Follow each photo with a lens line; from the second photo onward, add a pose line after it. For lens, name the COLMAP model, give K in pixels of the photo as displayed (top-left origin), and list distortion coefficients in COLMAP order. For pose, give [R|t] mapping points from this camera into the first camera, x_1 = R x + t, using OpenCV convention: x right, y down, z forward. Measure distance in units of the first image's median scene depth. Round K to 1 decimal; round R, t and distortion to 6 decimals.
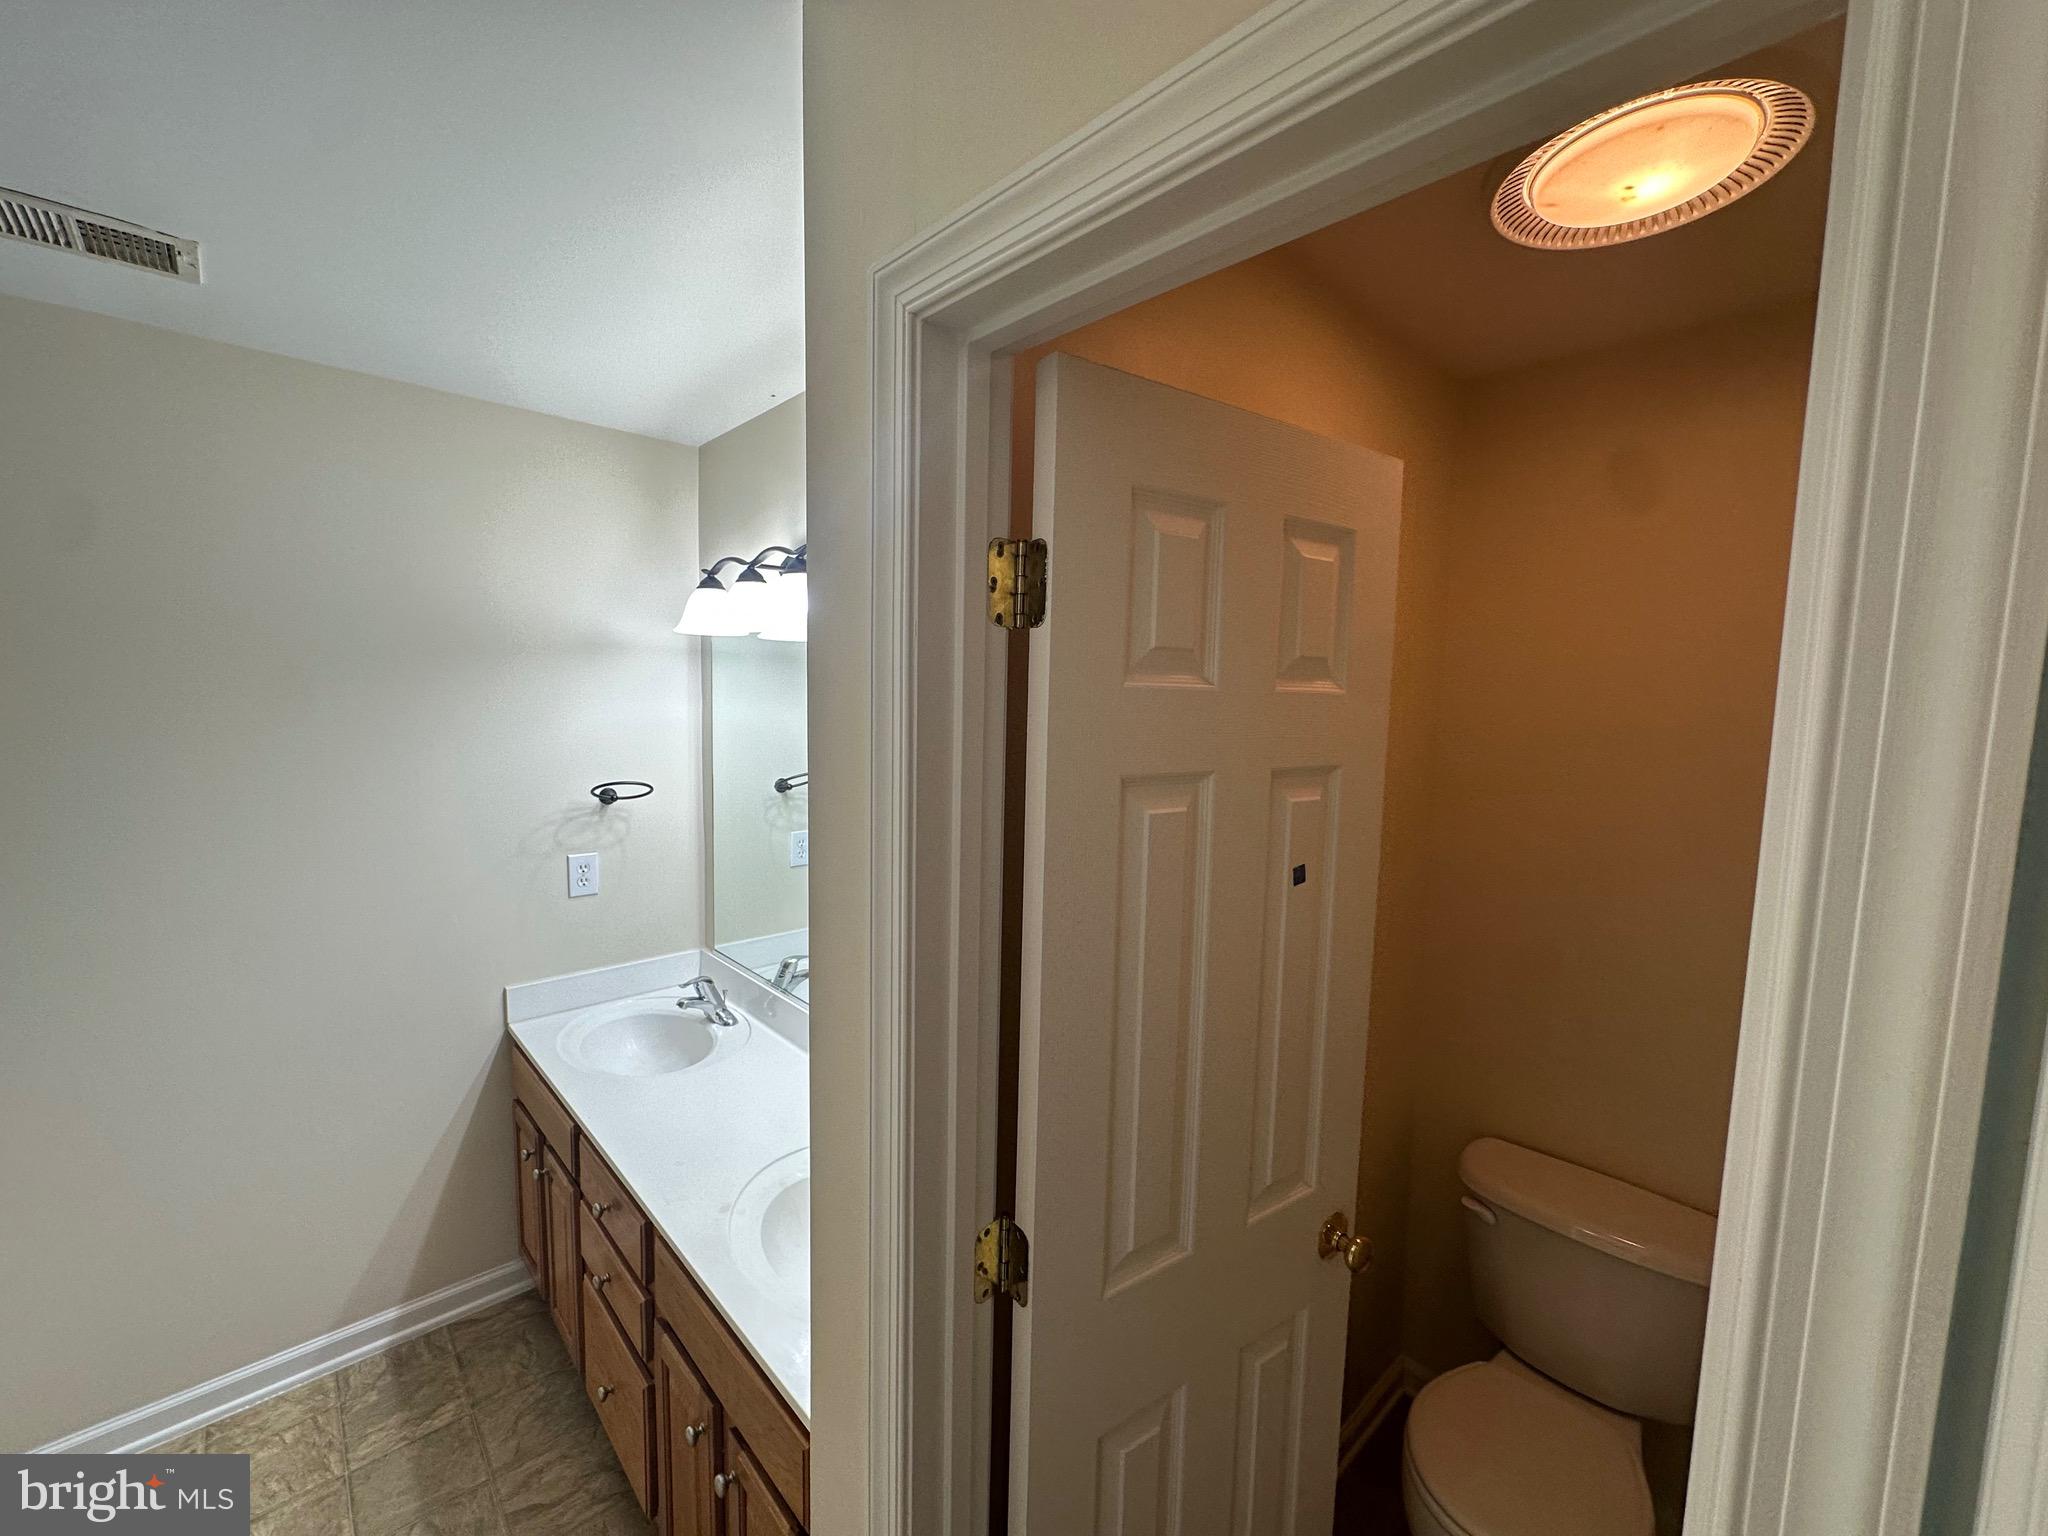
lens RADIAL K [[821.0, 0, 1024.0], [0, 821.0, 768.0], [0, 0, 1]] dist [-0.002605, 0.000368]
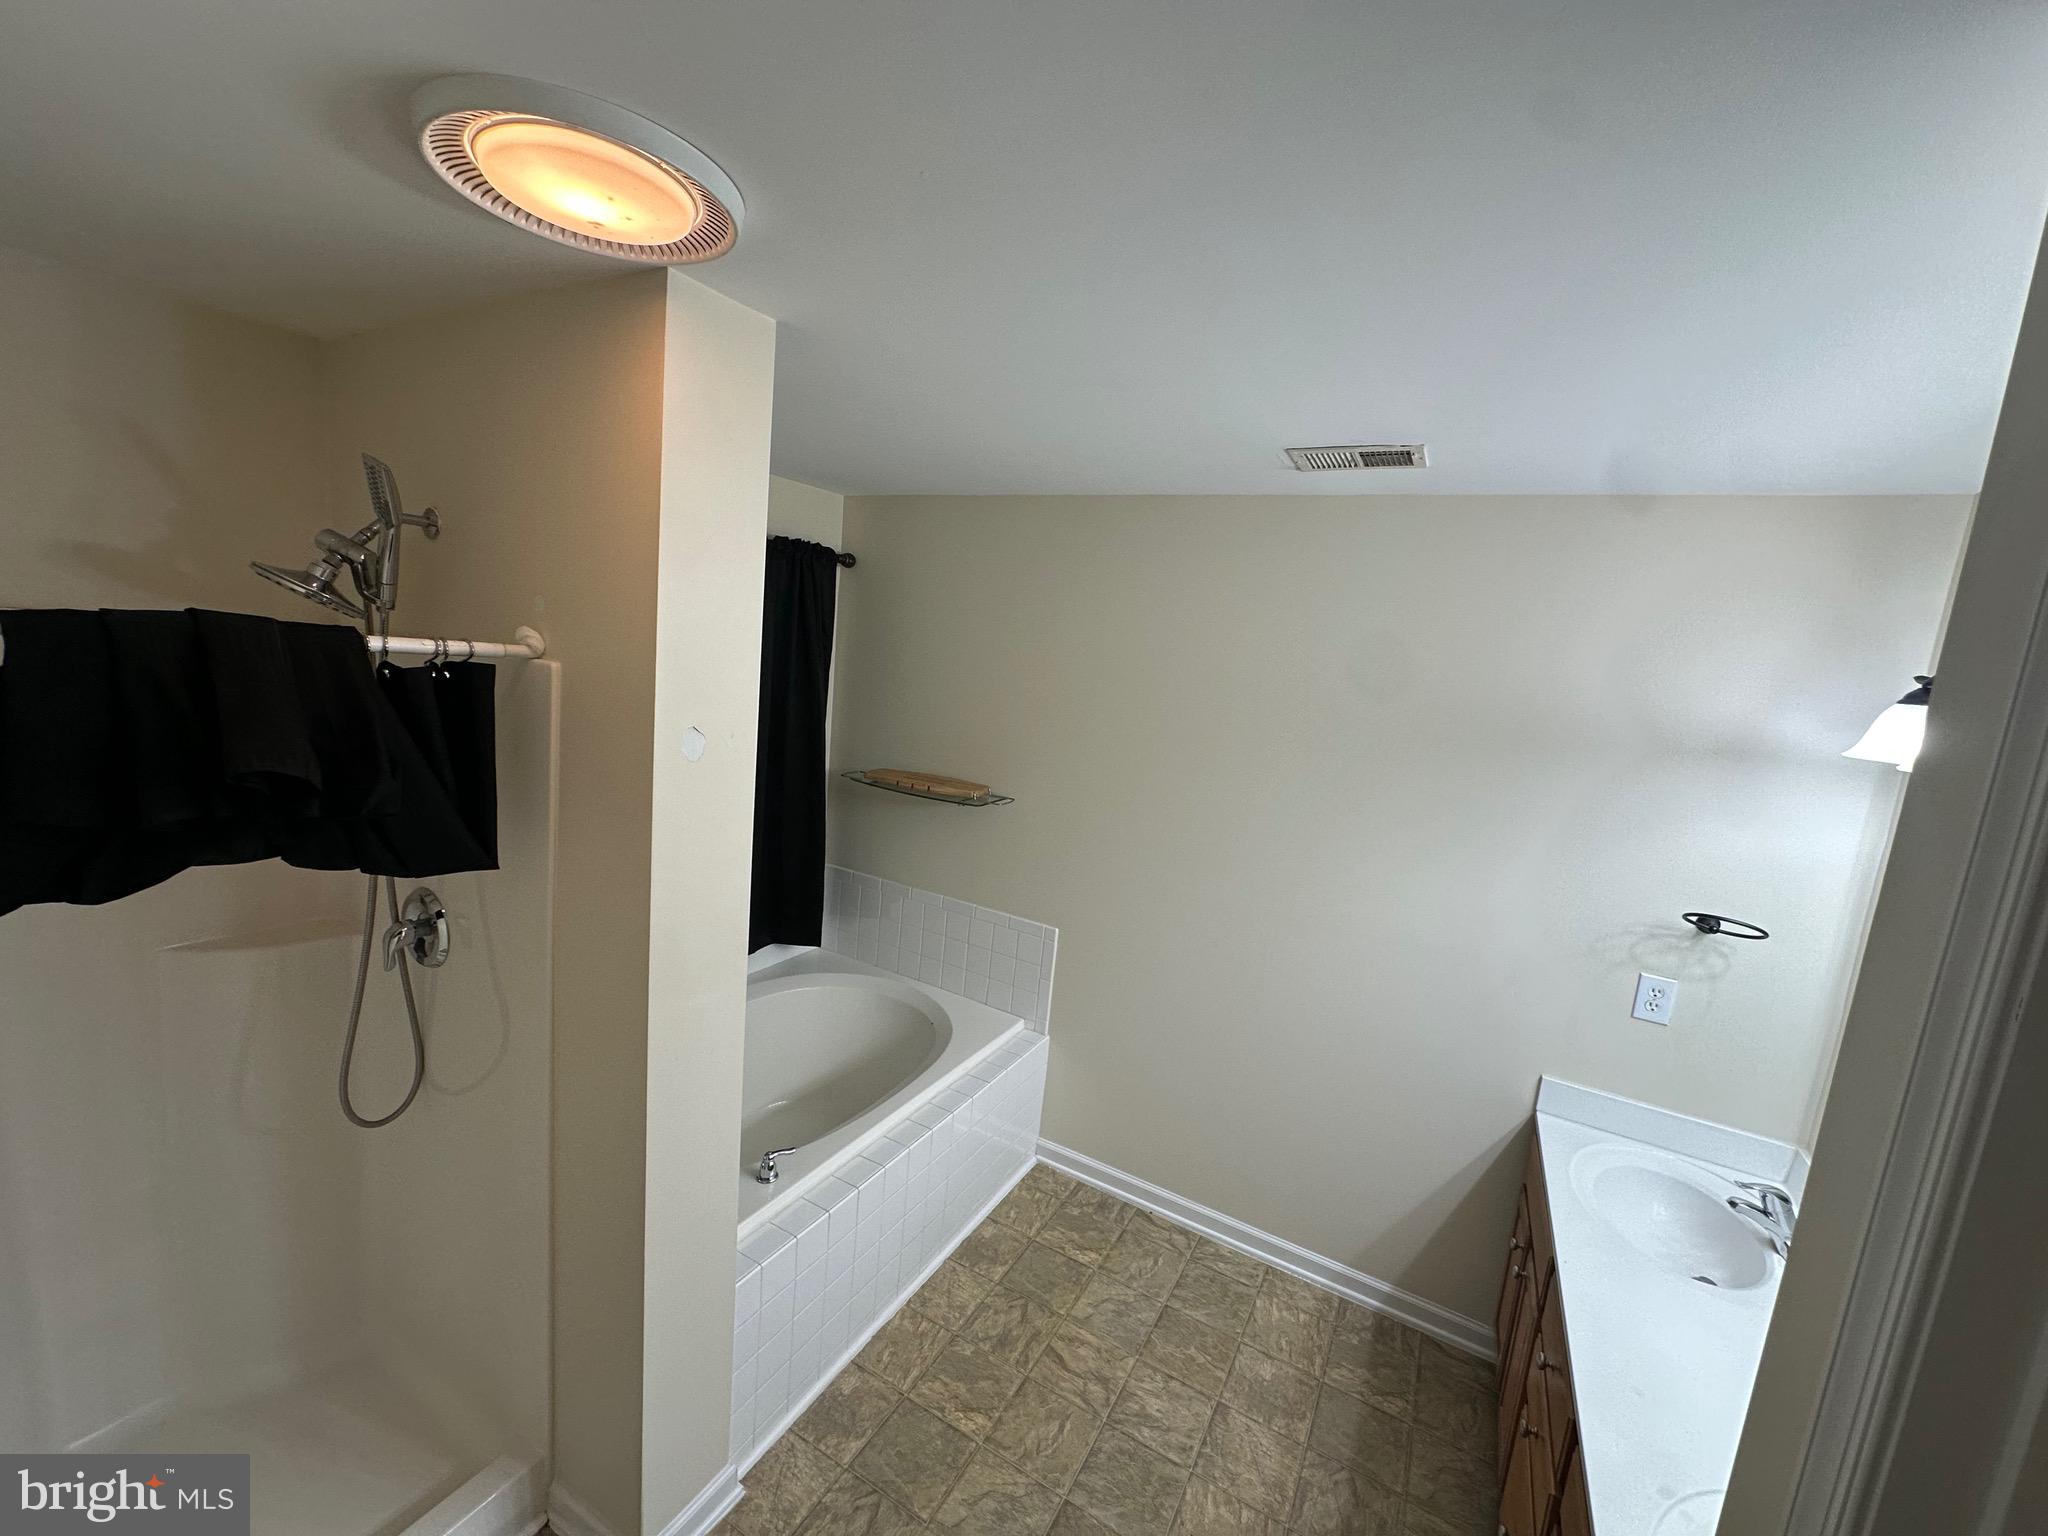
lens RADIAL K [[821.0, 0, 1024.0], [0, 821.0, 768.0], [0, 0, 1]] dist [-0.002605, 0.000368]
pose [[0.299359, 0.154180, -0.941601, 0.070508], [-0.176701, 0.978746, 0.104085, -0.098957], [0.937636, 0.135223, 0.320241, 0.031305]]
